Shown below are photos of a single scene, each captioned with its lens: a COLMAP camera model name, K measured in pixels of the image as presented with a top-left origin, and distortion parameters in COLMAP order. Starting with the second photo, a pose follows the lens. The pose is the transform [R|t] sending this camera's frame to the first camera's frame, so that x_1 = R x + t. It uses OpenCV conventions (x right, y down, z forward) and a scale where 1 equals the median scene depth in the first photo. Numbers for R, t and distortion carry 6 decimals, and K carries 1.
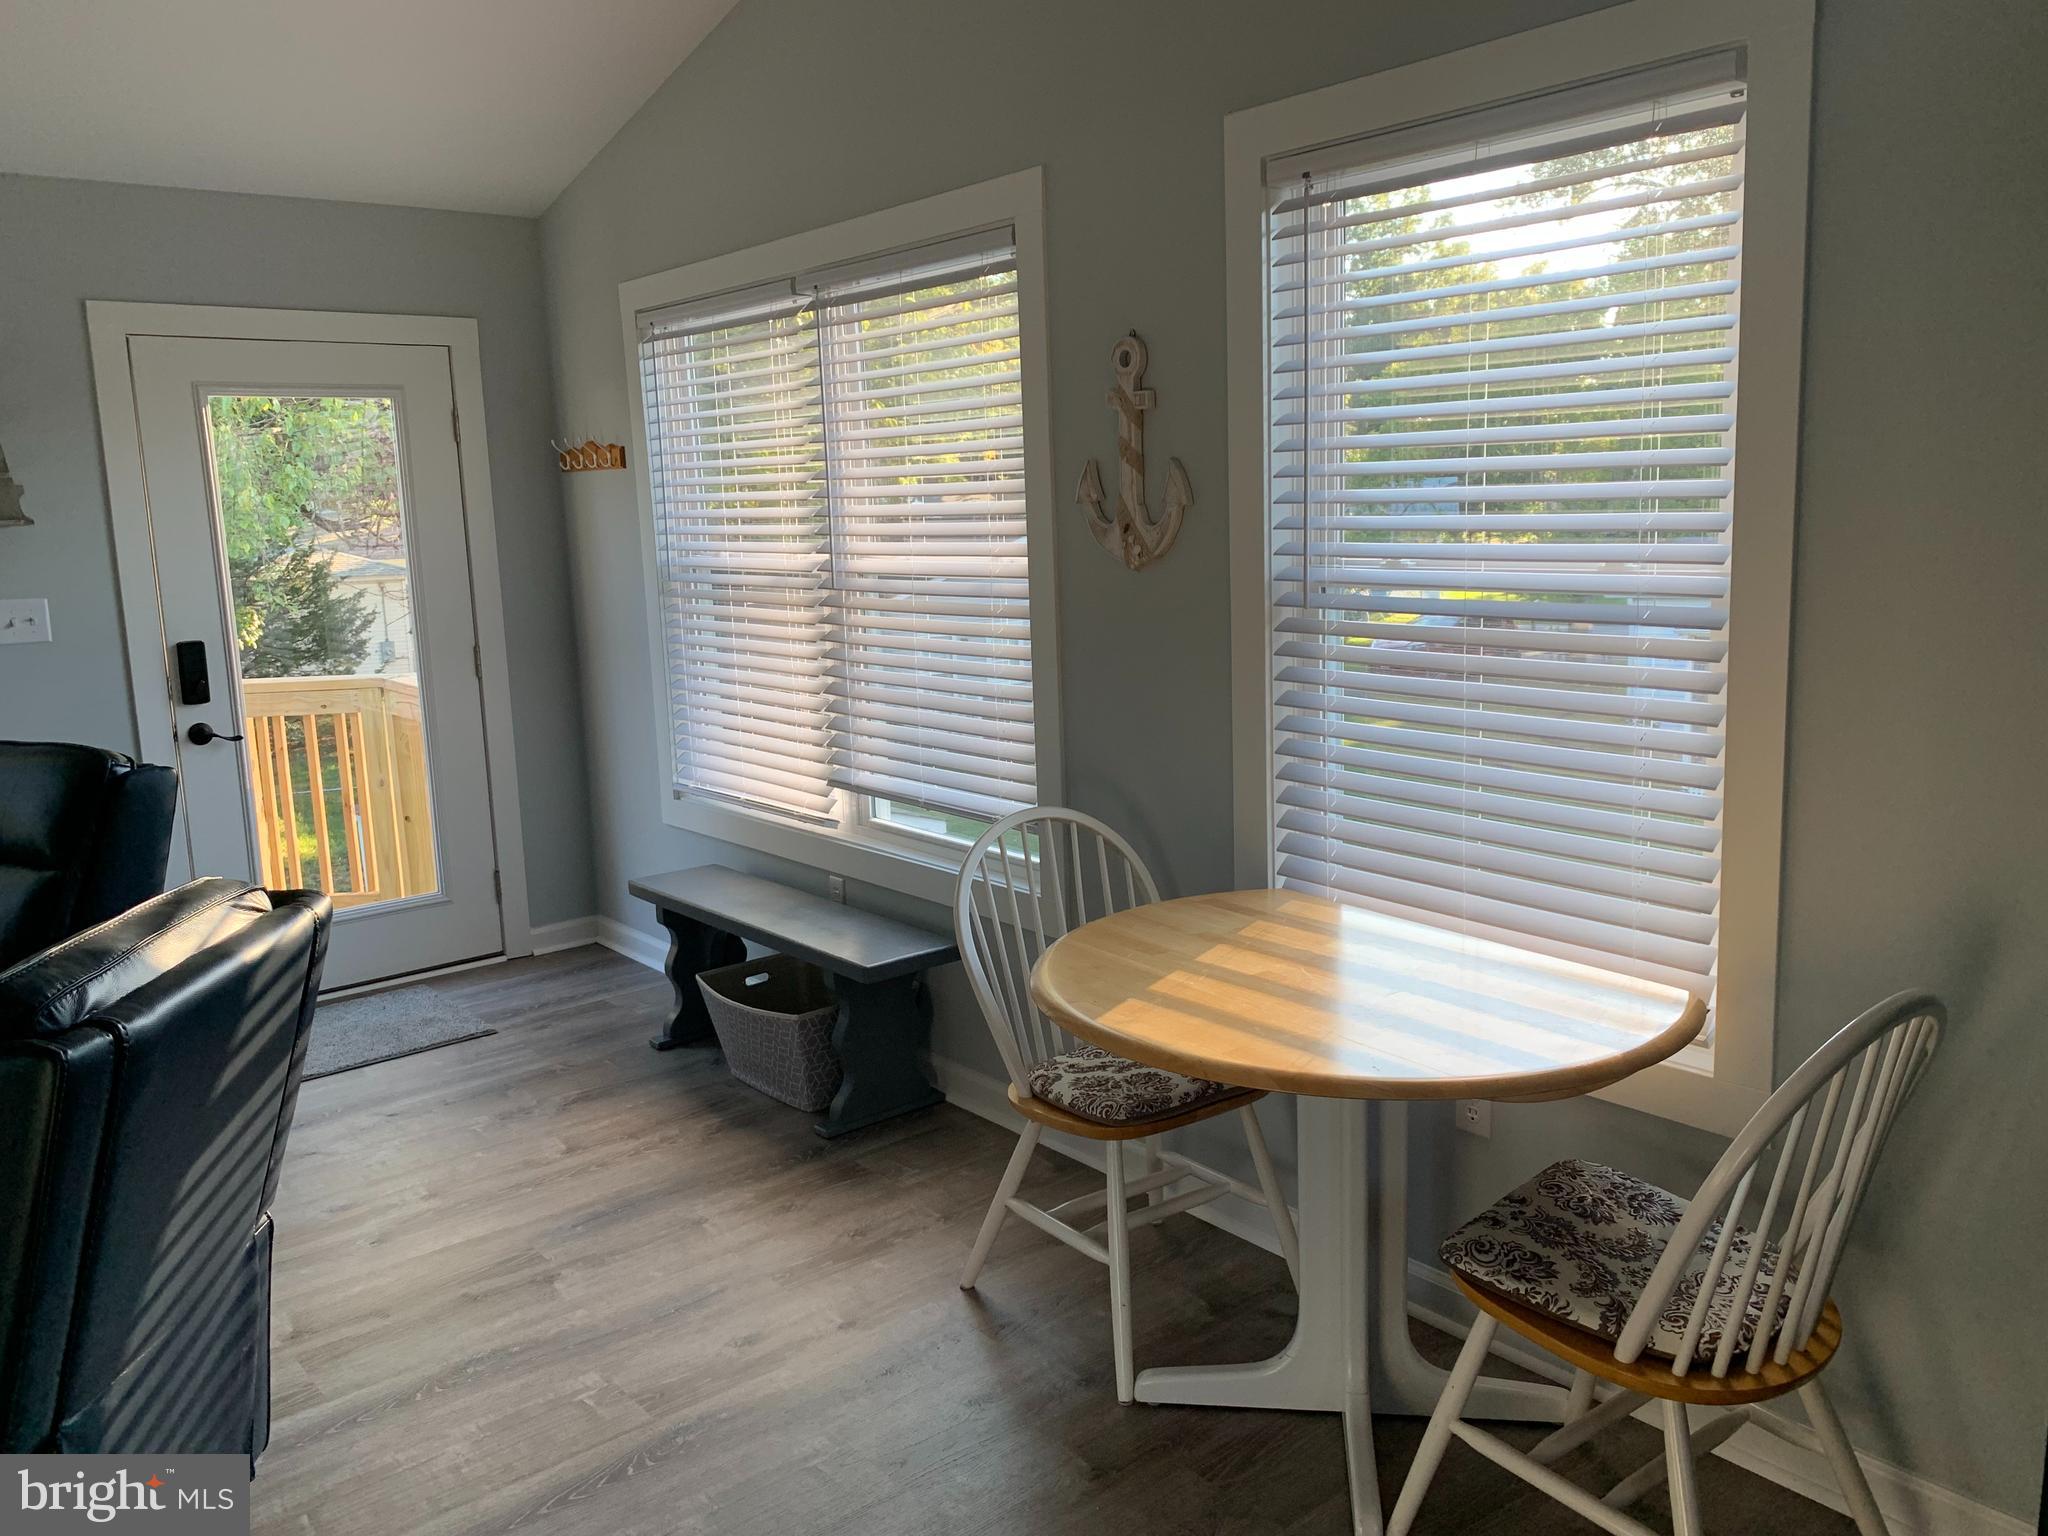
lens RADIAL K [[1563.7, 0, 1022.4], [0, 1563.7, 762.3], [0, 0, 1]] dist [0.038499, -0.043559]
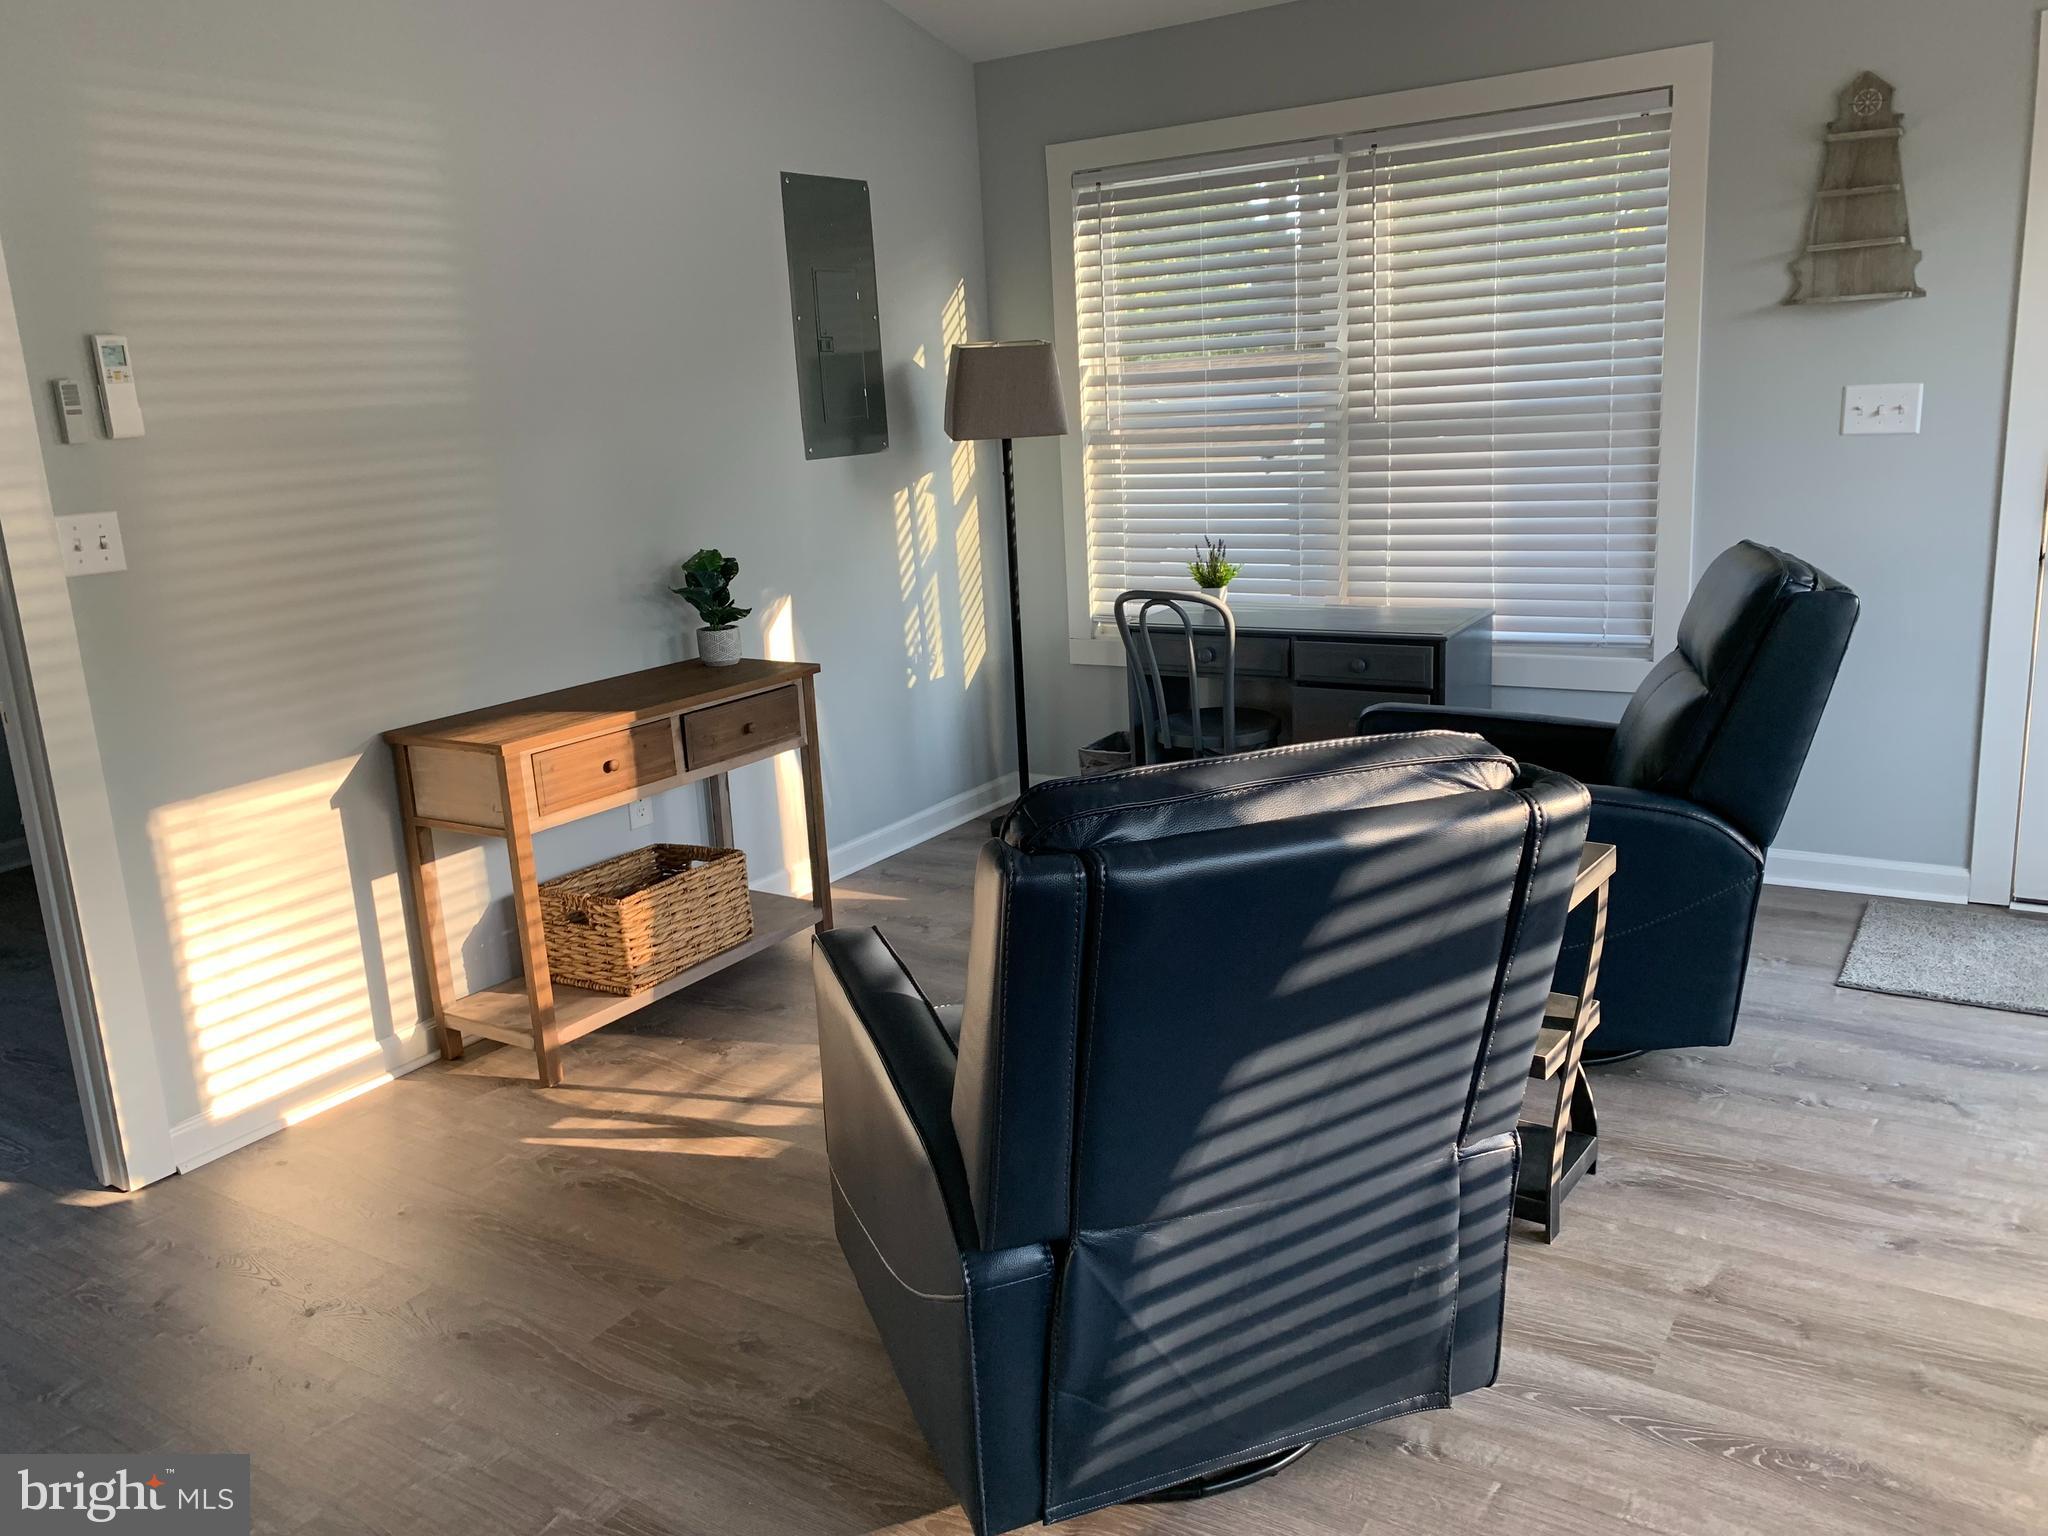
lens RADIAL K [[1563.7, 0, 1011.6], [0, 1563.7, 746.1], [0, 0, 1]] dist [0.038499, -0.043559]
pose [[0.286214, 0.230823, -0.929948, 0.097941], [-0.110750, 0.972014, 0.207178, -0.034082], [0.951744, 0.043695, 0.303767, 0.267157]]
